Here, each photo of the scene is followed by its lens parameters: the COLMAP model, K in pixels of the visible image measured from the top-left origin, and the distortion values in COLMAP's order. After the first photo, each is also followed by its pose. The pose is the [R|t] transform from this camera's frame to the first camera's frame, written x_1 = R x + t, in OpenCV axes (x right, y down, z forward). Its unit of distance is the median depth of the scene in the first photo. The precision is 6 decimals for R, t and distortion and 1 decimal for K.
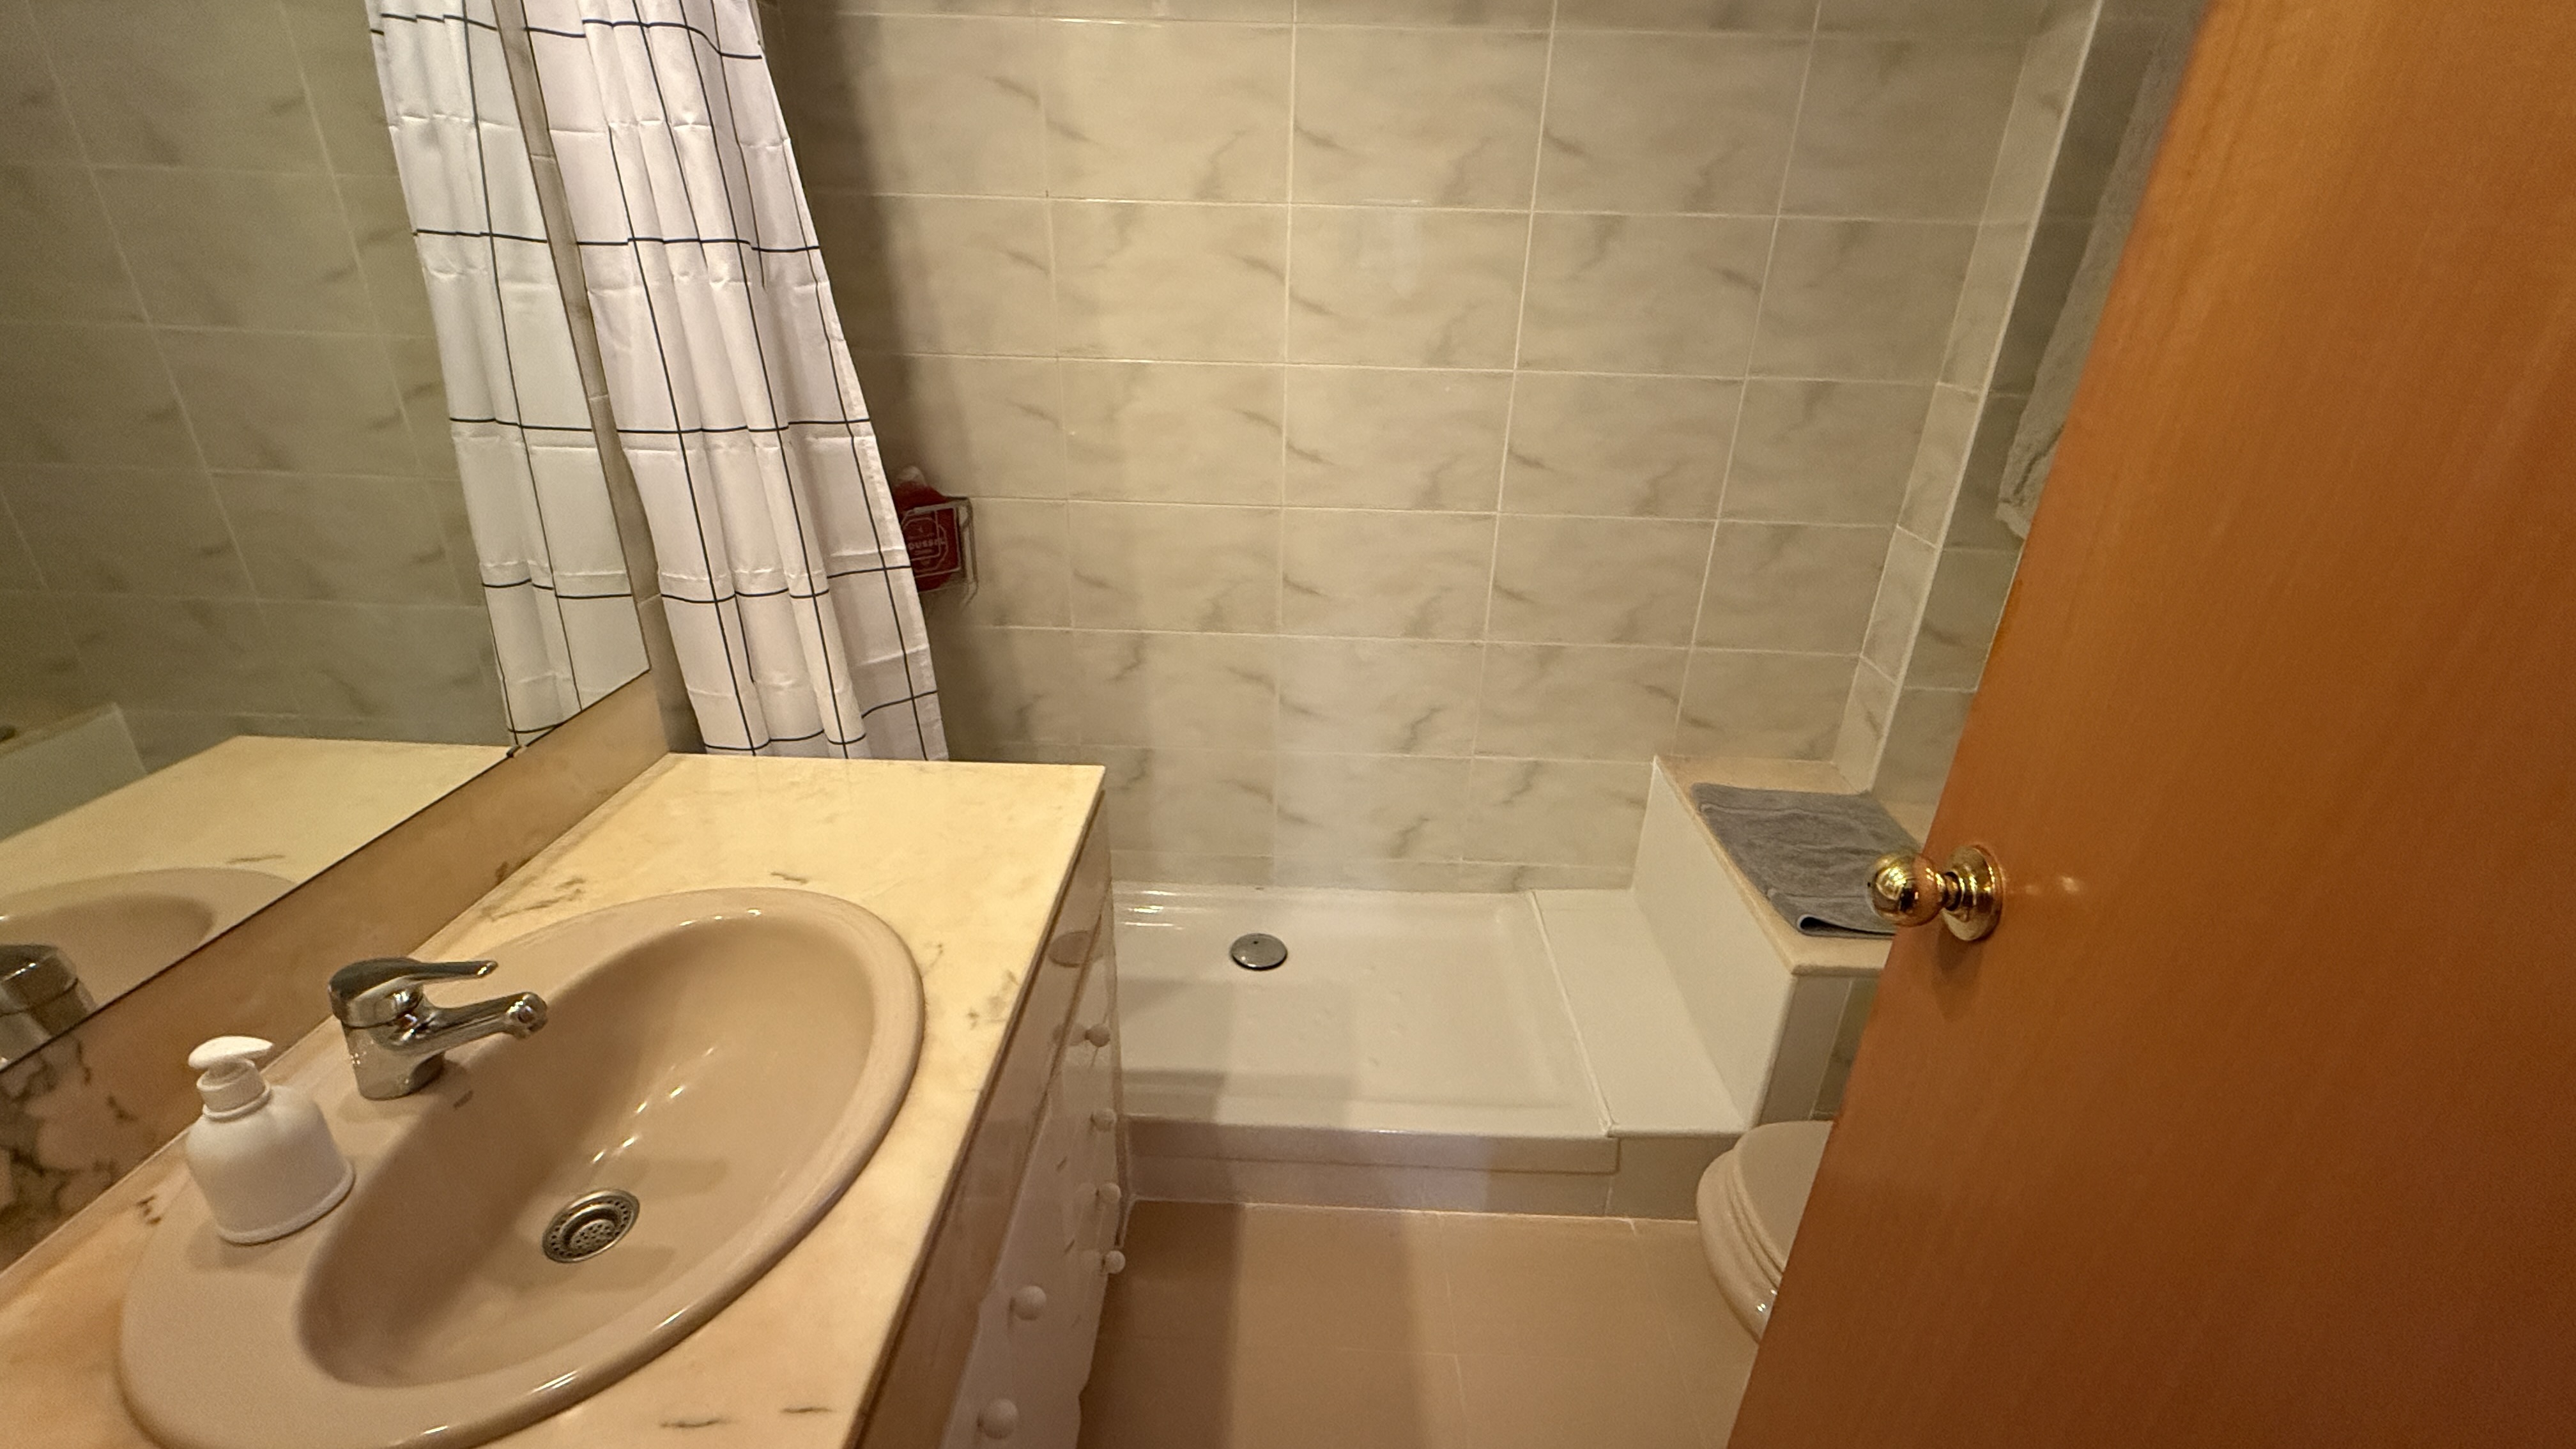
lens RADIAL K [[1029.9, 0, 1282.0], [0, 1029.9, 725.2], [0, 0, 1]] dist [0.003947, -0.000650]
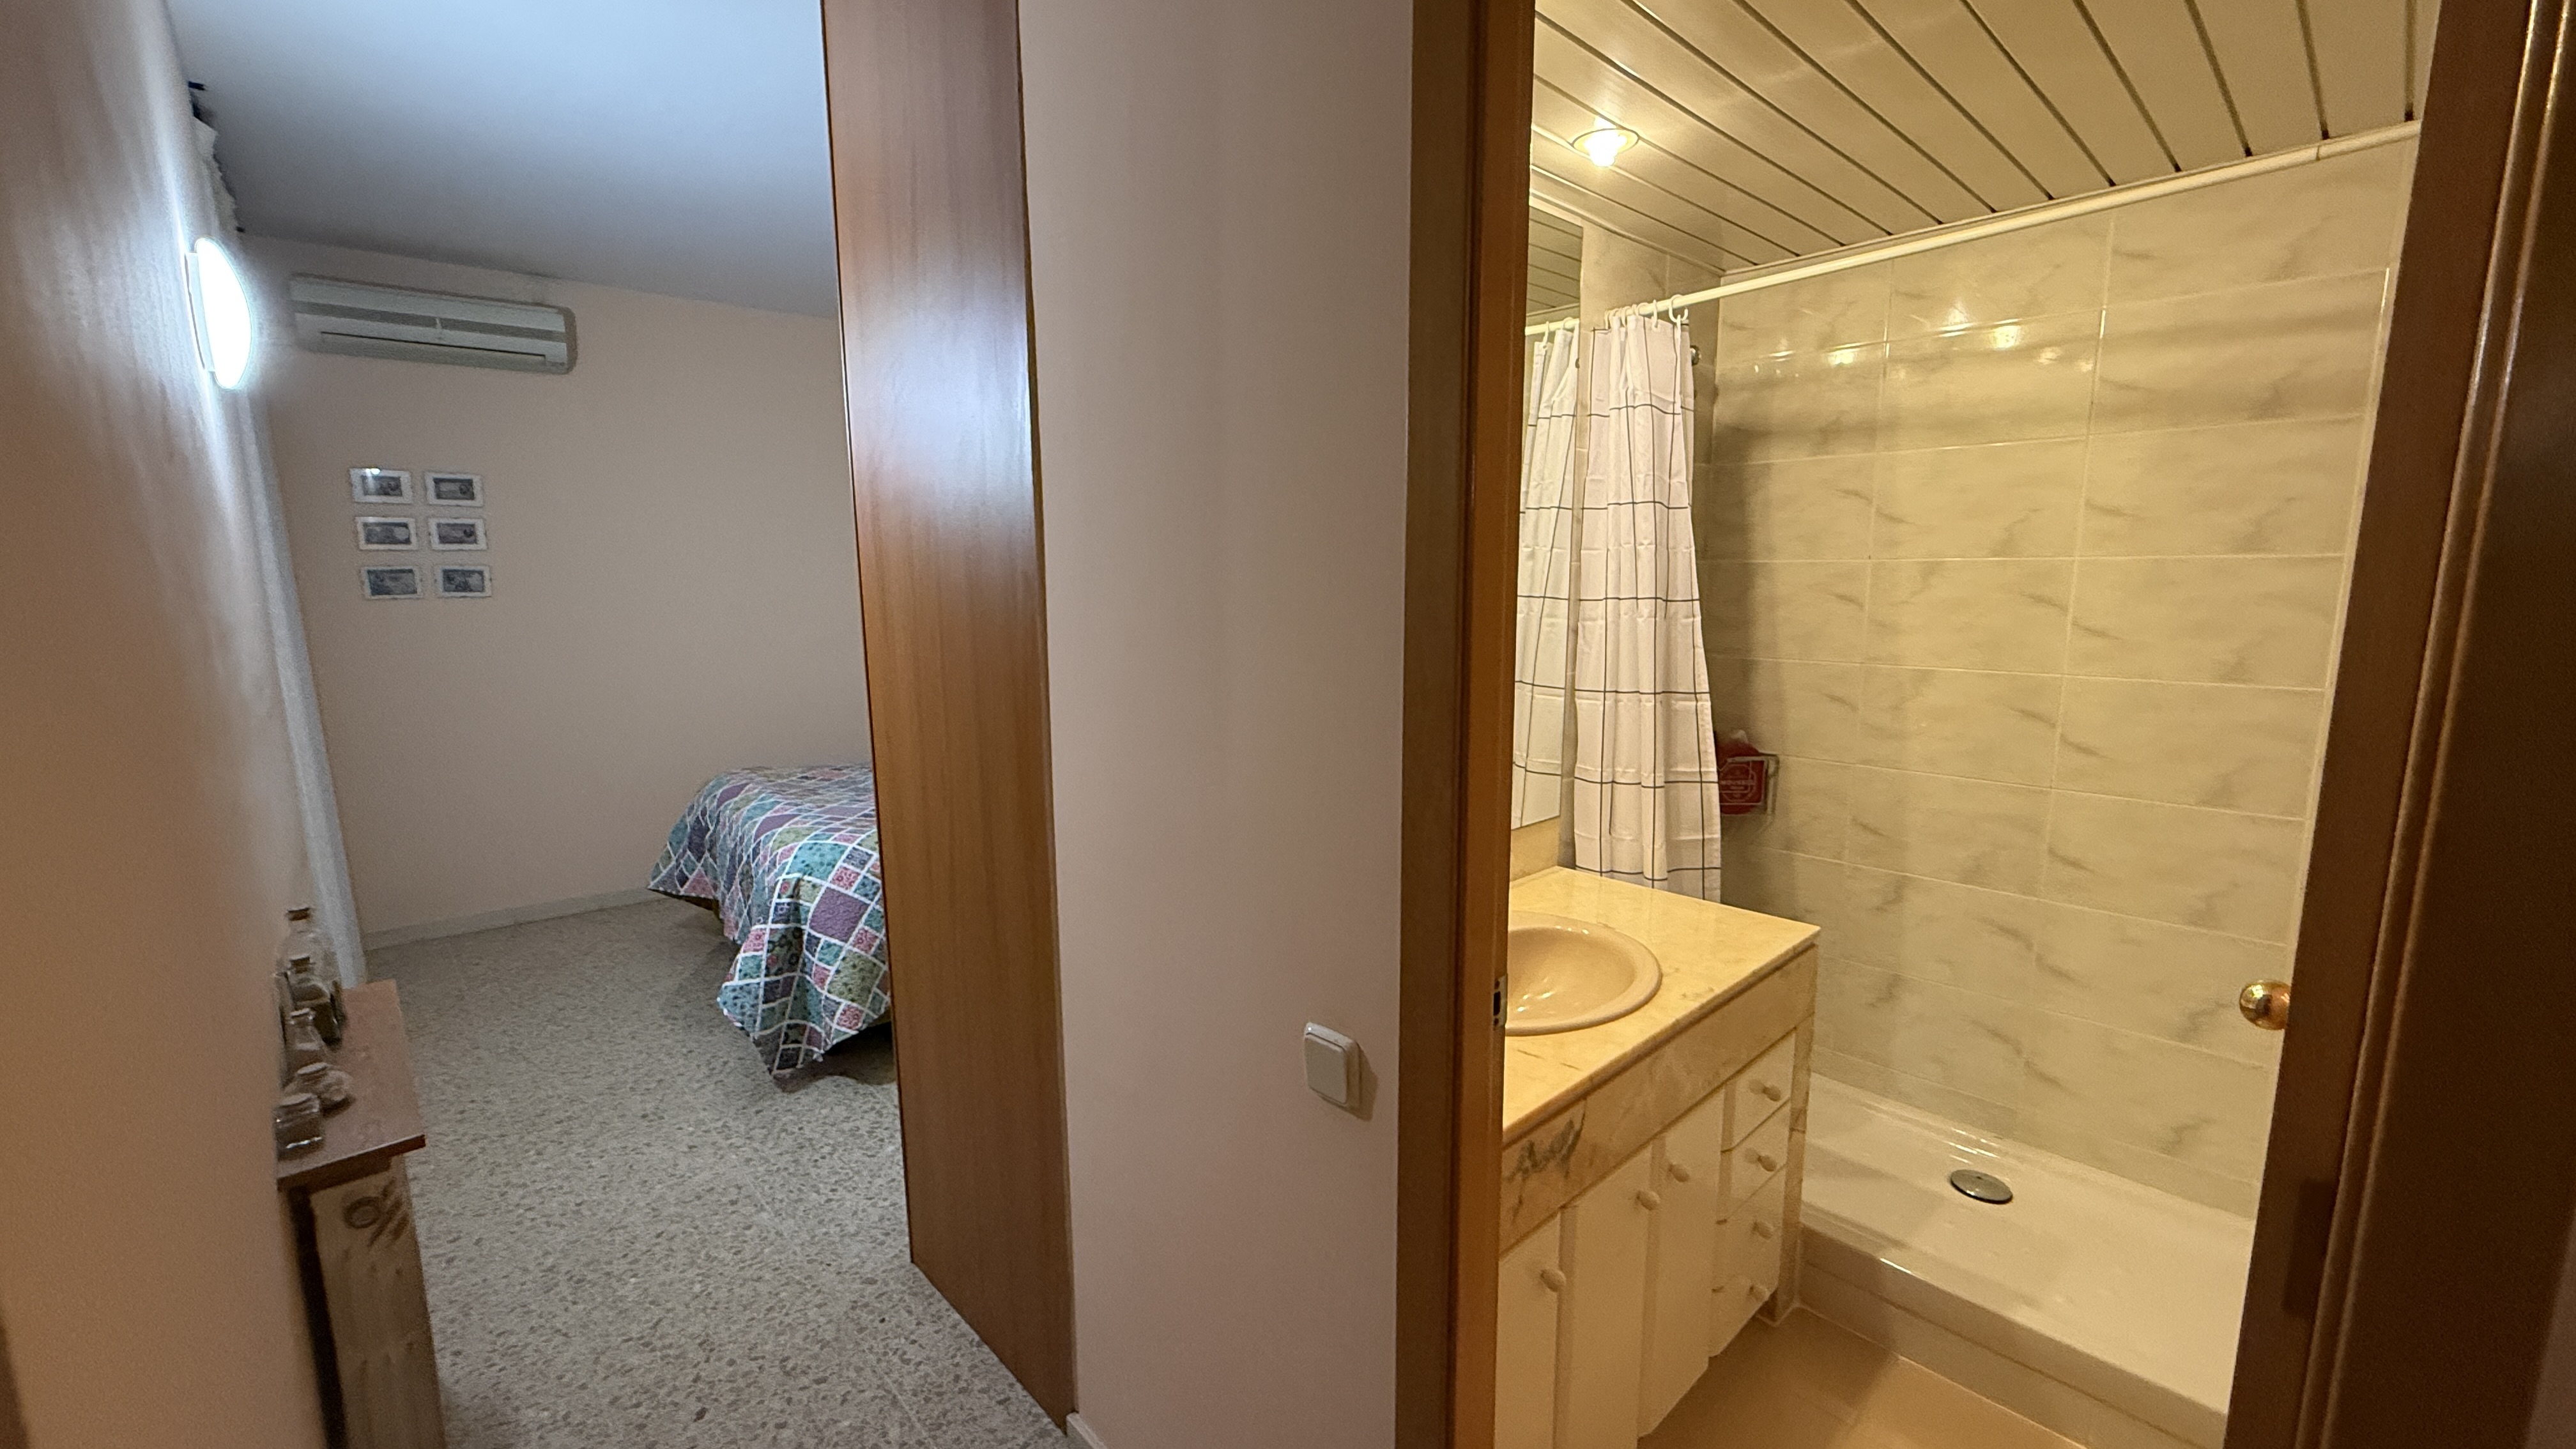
lens RADIAL K [[1029.9, 0, 1285.5], [0, 1029.9, 725.7], [0, 0, 1]] dist [0.003947, -0.000650]
pose [[0.695498, 0.078569, -0.714219, 0.307164], [-0.274285, 0.947762, -0.162835, 0.206588], [0.664116, 0.309151, 0.680717, -0.555286]]
